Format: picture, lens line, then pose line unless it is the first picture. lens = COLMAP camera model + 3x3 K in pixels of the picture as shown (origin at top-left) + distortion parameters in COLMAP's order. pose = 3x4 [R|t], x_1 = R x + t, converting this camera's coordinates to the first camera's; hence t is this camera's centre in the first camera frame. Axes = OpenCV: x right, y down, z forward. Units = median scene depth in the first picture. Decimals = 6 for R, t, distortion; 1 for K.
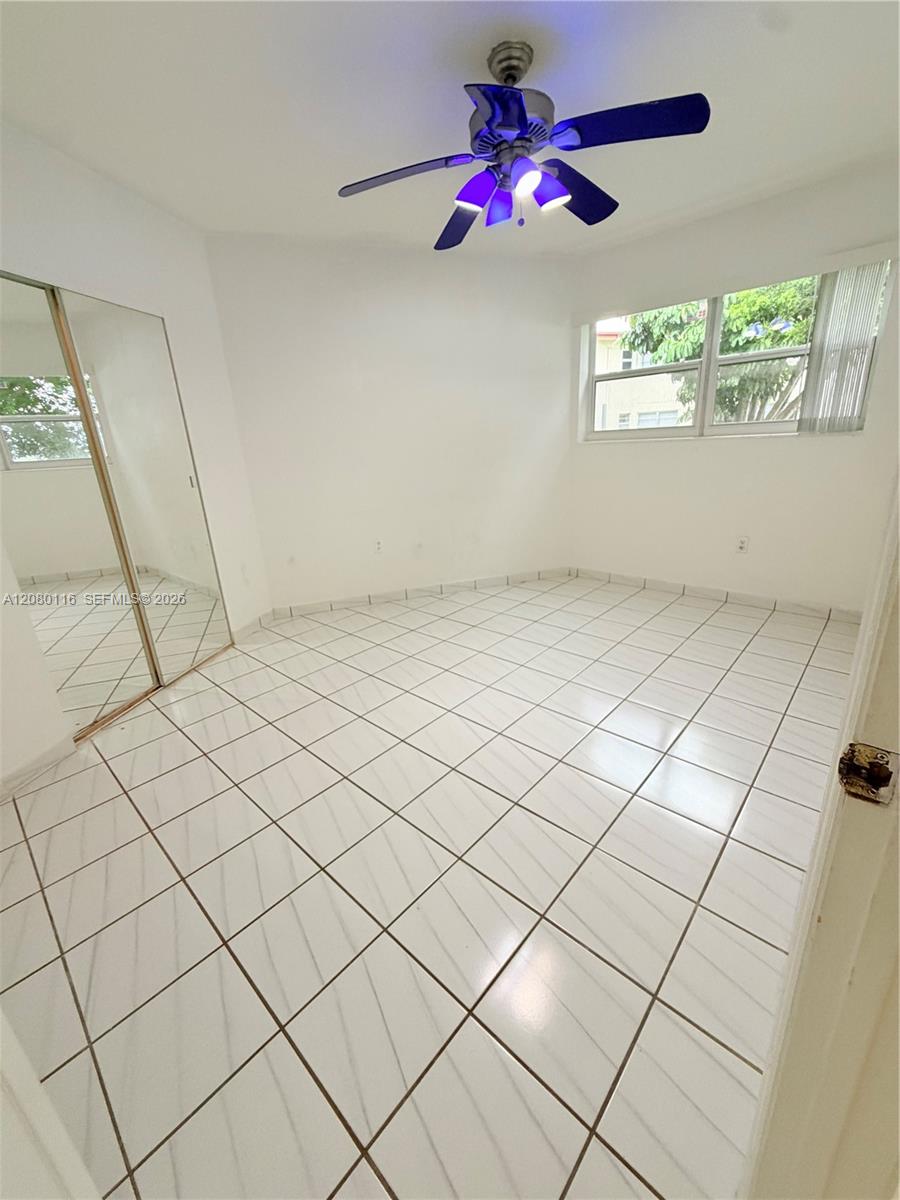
lens RADIAL K [[482.4, 0, 451.2], [0, 482.4, 598.1], [0, 0, 1]] dist [0.002201, 0.000107]
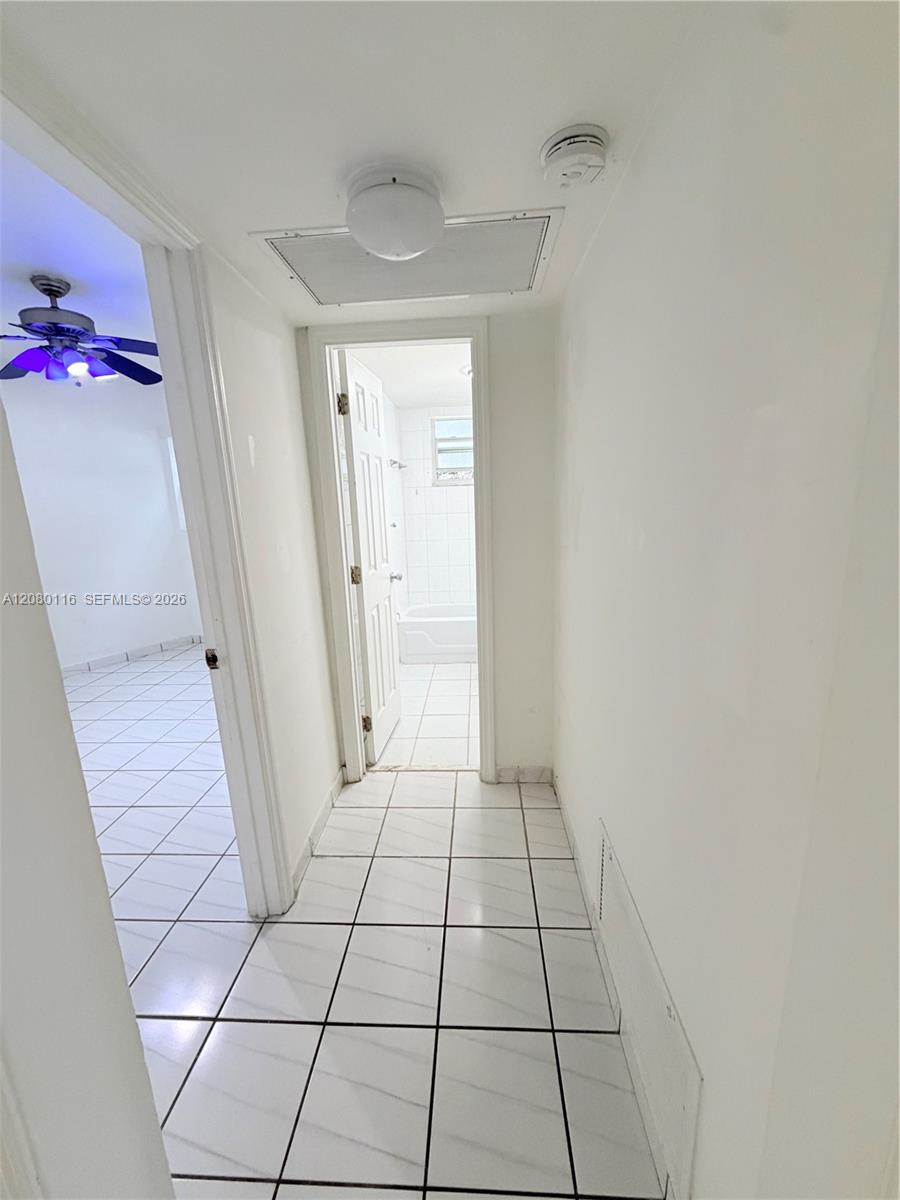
lens RADIAL K [[479.9, 0, 452.1], [0, 479.9, 599.9], [0, 0, 1]] dist [0.000774, 0.000199]
pose [[0.771056, -0.102594, 0.628448, 0.025241], [0.192062, 0.978442, -0.075914, 0.079424], [-0.607112, 0.179235, 0.774138, -0.357254]]
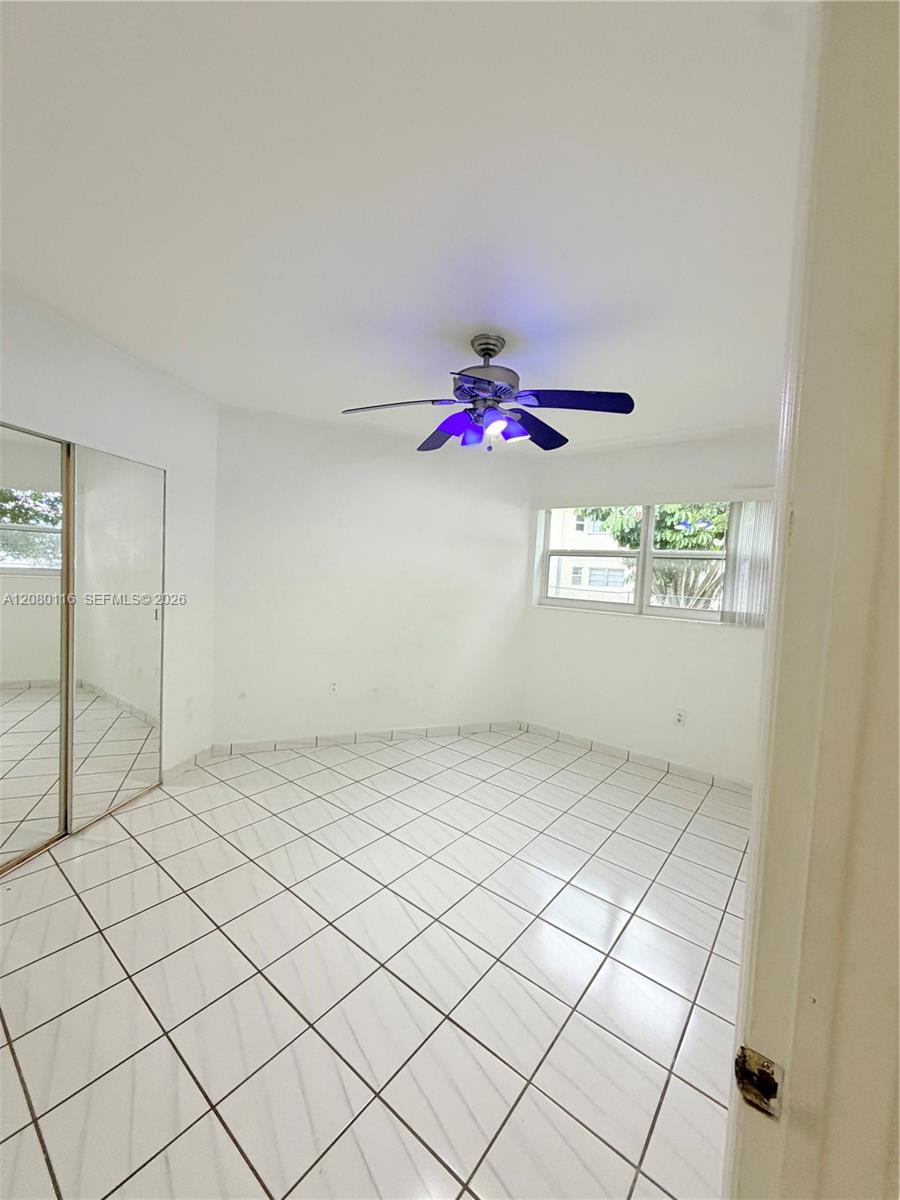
lens RADIAL K [[479.9, 0, 452.1], [0, 479.9, 599.9], [0, 0, 1]] dist [0.000774, 0.000199]
pose [[0.991880, 0.101460, 0.076680, -0.002114], [-0.078461, 0.962712, -0.258899, -0.052897], [-0.100088, 0.250780, 0.962856, -0.037147]]
